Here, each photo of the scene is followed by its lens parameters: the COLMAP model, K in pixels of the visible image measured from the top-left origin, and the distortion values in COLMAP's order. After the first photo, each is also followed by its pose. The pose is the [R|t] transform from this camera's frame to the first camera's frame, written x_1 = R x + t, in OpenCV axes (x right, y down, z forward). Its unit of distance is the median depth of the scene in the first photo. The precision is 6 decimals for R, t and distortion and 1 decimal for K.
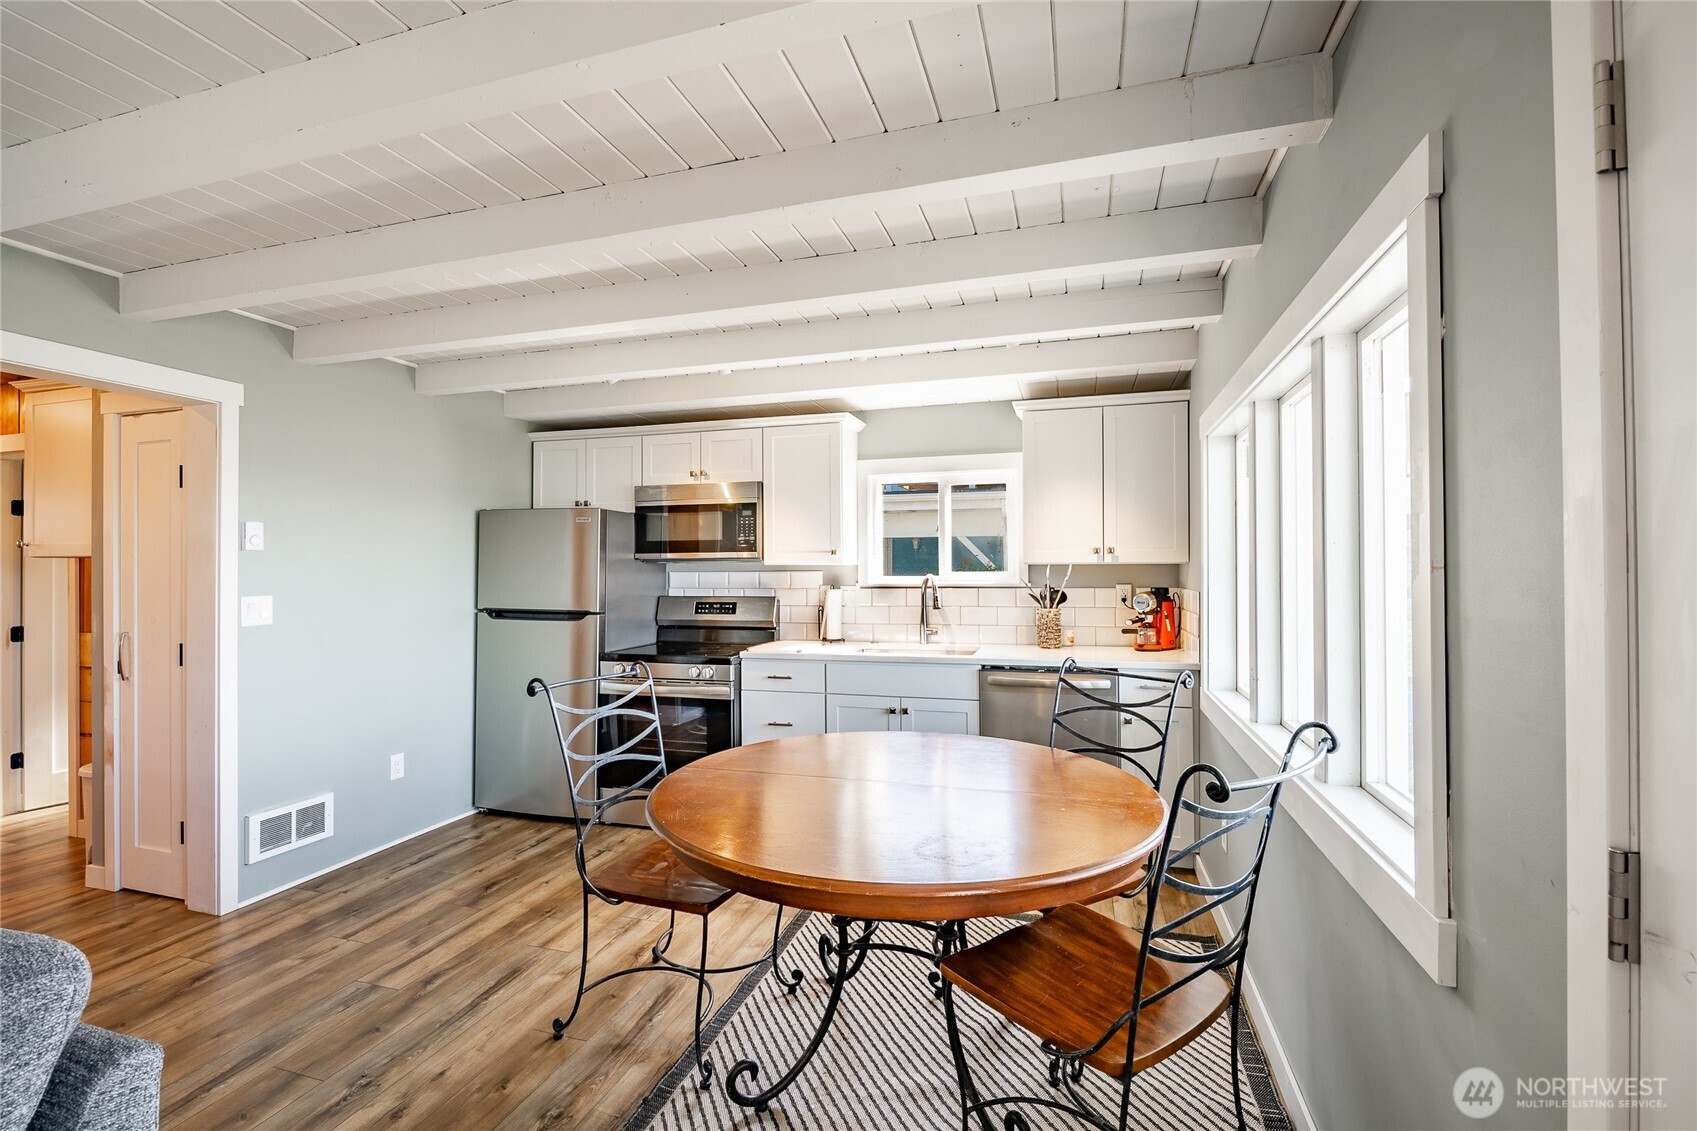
lens RADIAL K [[739.9, 0, 846.9], [0, 739.9, 560.2], [0, 0, 1]] dist [-0.002552, -0.000164]
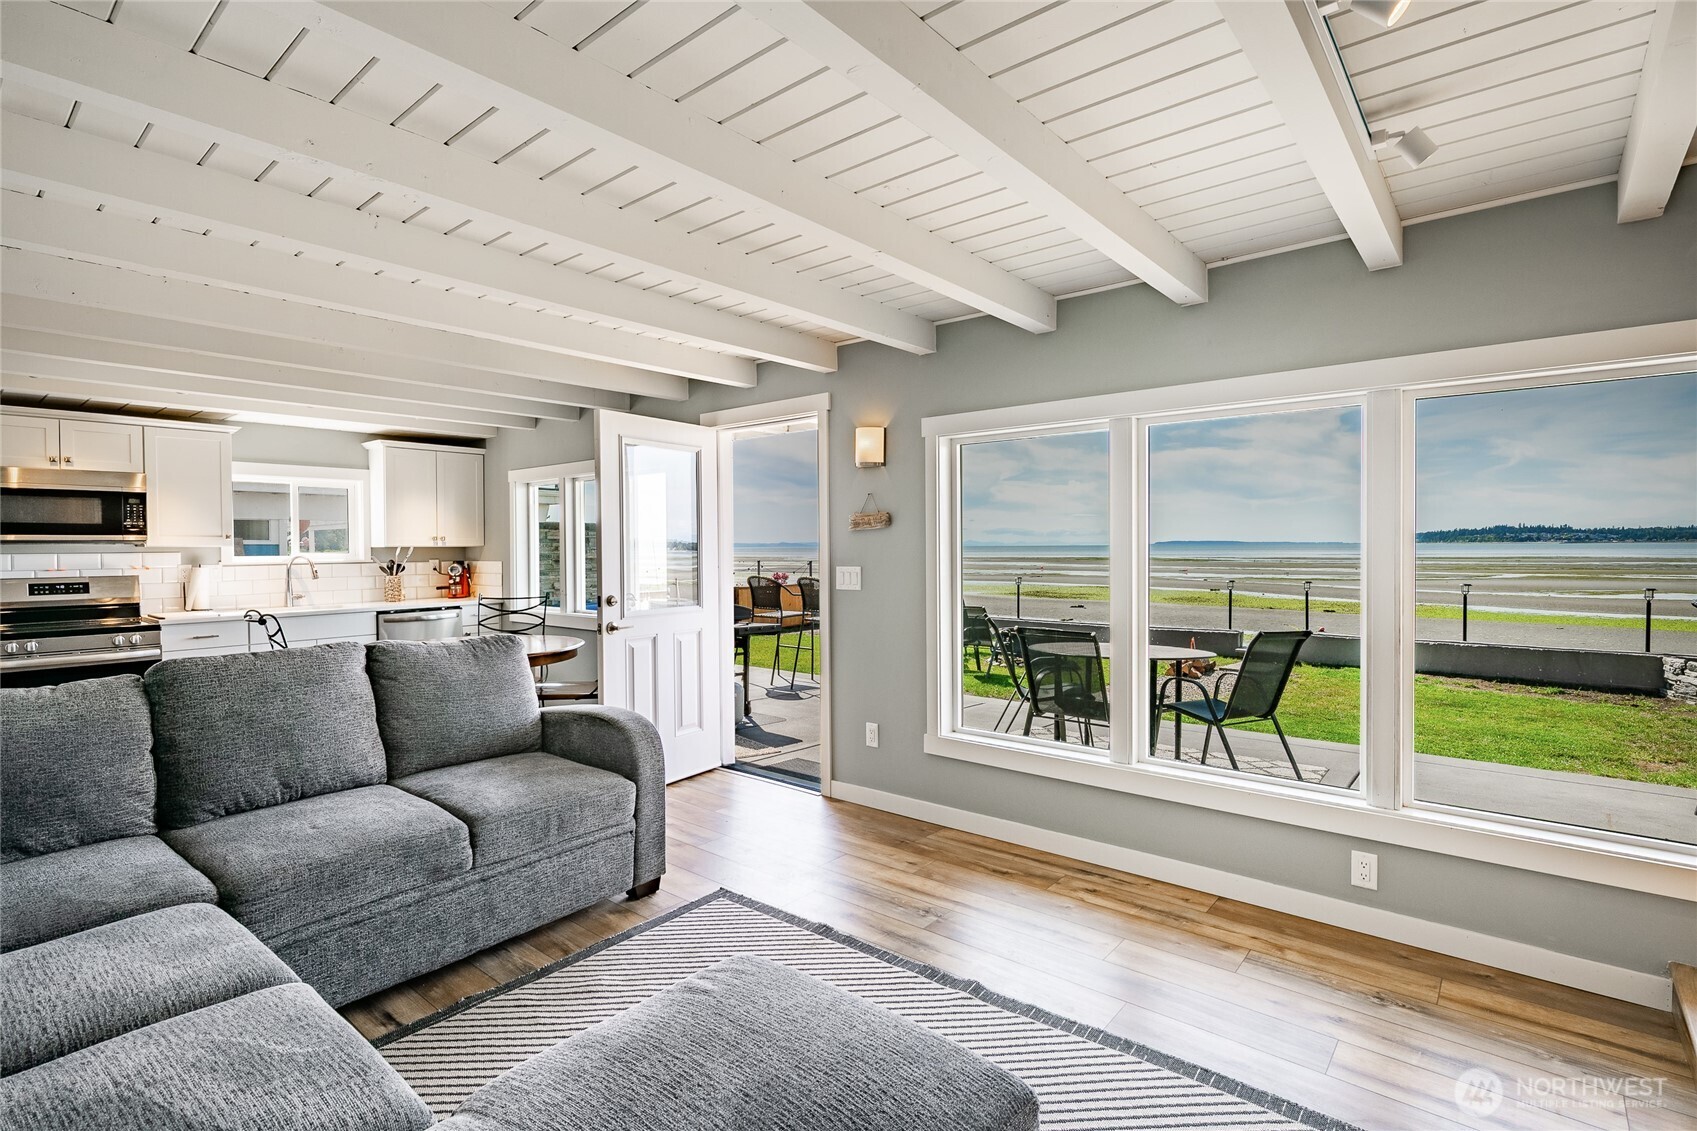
lens RADIAL K [[811.3, 0, 852.6], [0, 811.3, 558.7], [0, 0, 1]] dist [-0.002194, -0.001233]
pose [[0.386013, -0.010783, 0.922430, -0.856309], [-0.004038, 0.999902, 0.013378, 0.003451], [-0.922484, -0.008889, 0.385932, -0.494910]]
